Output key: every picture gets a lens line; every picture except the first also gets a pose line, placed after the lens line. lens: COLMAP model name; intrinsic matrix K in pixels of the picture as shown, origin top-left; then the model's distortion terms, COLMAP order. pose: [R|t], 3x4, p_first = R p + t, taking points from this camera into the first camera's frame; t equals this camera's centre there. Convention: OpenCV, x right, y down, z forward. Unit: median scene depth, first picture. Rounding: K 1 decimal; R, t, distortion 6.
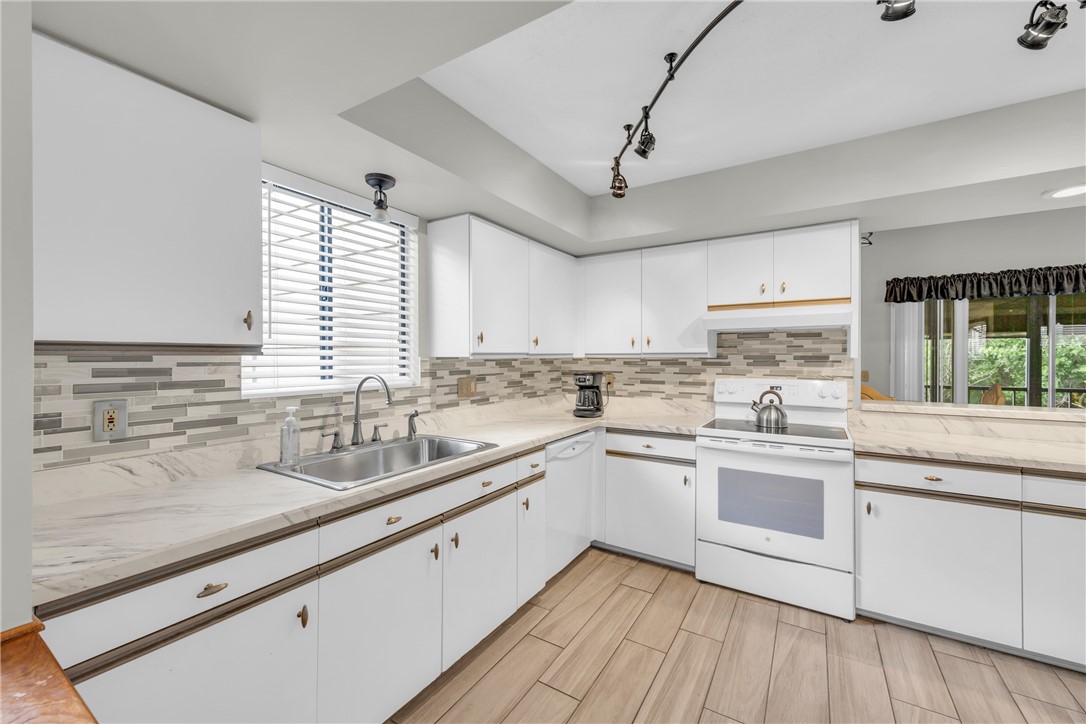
lens RADIAL K [[439.0, 0, 535.0], [0, 439.0, 356.2], [0, 0, 1]] dist [0.007652, -0.001765]
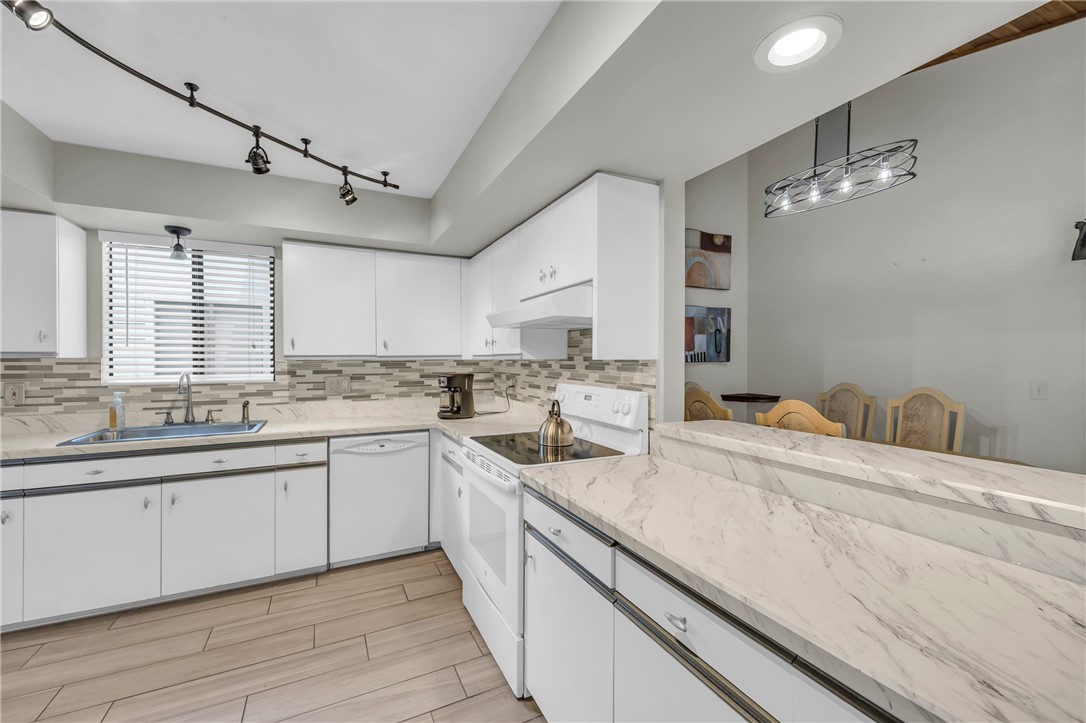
lens RADIAL K [[439.0, 0, 539.4], [0, 439.0, 360.3], [0, 0, 1]] dist [0.007652, -0.001765]
pose [[0.854141, 0.001270, -0.520040, 0.946885], [0.002034, 0.999981, 0.005782, 0.000303], [0.520038, -0.005996, 0.854122, 0.296121]]
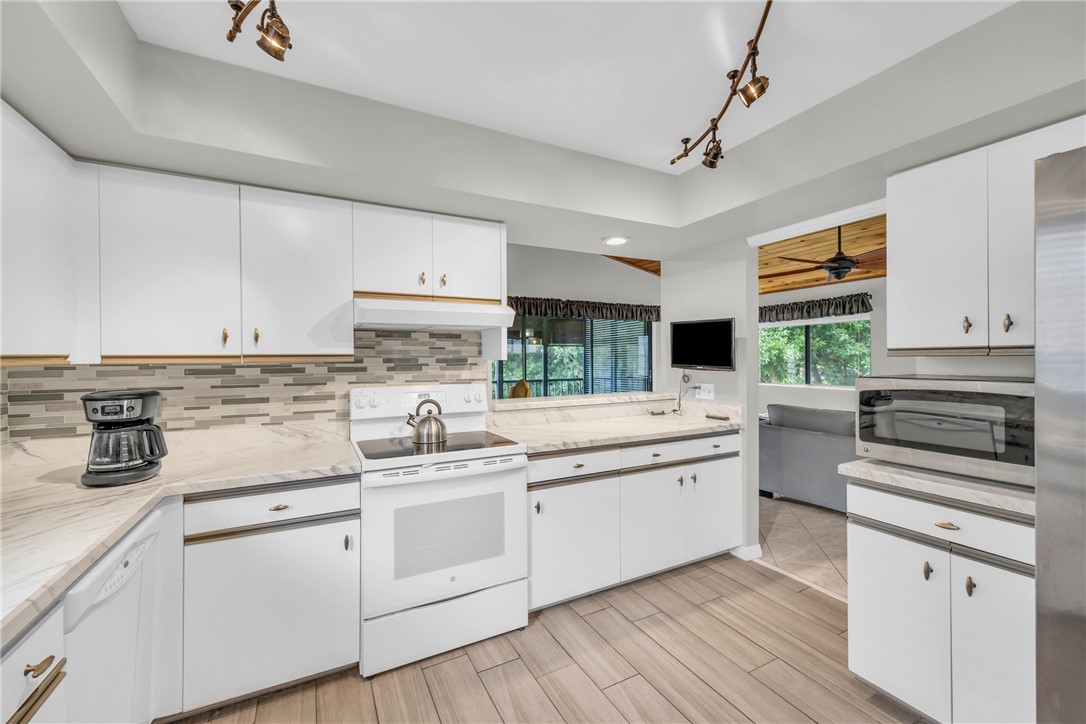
lens RADIAL K [[439.0, 0, 542.9], [0, 439.0, 361.1], [0, 0, 1]] dist [0.007652, -0.001765]
pose [[0.493708, -0.007740, 0.869593, -0.094904], [0.006203, 0.999966, 0.005379, 0.001109], [-0.869605, 0.002738, 0.493740, 0.394038]]
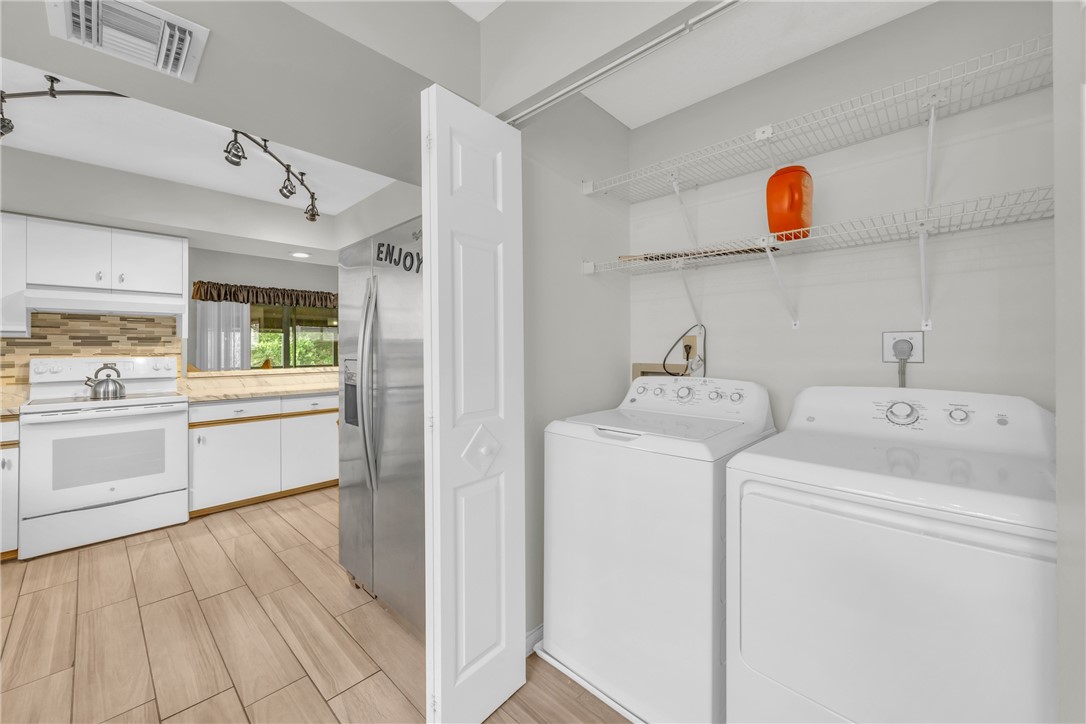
lens RADIAL K [[418.7, 0, 541.8], [0, 418.7, 346.7], [0, 0, 1]] dist [-0.001933, -0.000447]
pose [[0.176260, 0.004073, 0.984335, -0.334278], [0.004332, 0.999979, -0.004914, 0.038415], [-0.984334, 0.005131, 0.176239, -0.300123]]
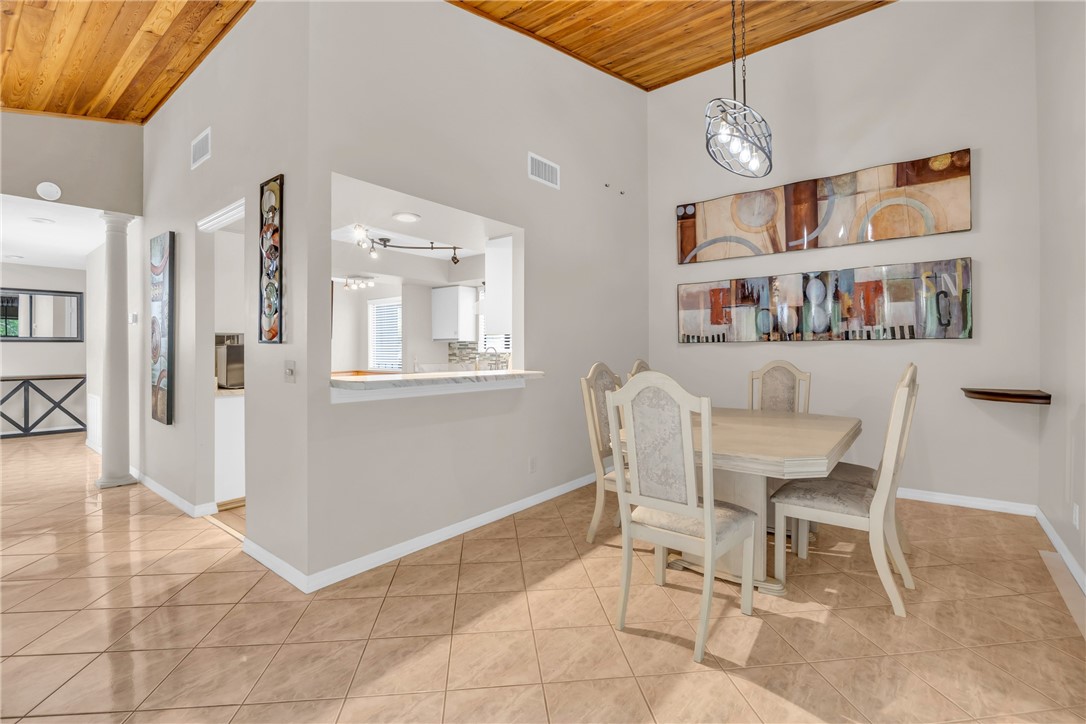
lens RADIAL K [[490.9, 0, 533.4], [0, 490.9, 346.4], [0, 0, 1]] dist [-0.002007, -0.000547]
pose [[-0.122584, -0.008261, -0.992424, 2.170028], [0.001703, 0.999962, -0.008534, 0.050871], [0.992457, -0.002736, -0.122565, 1.255051]]
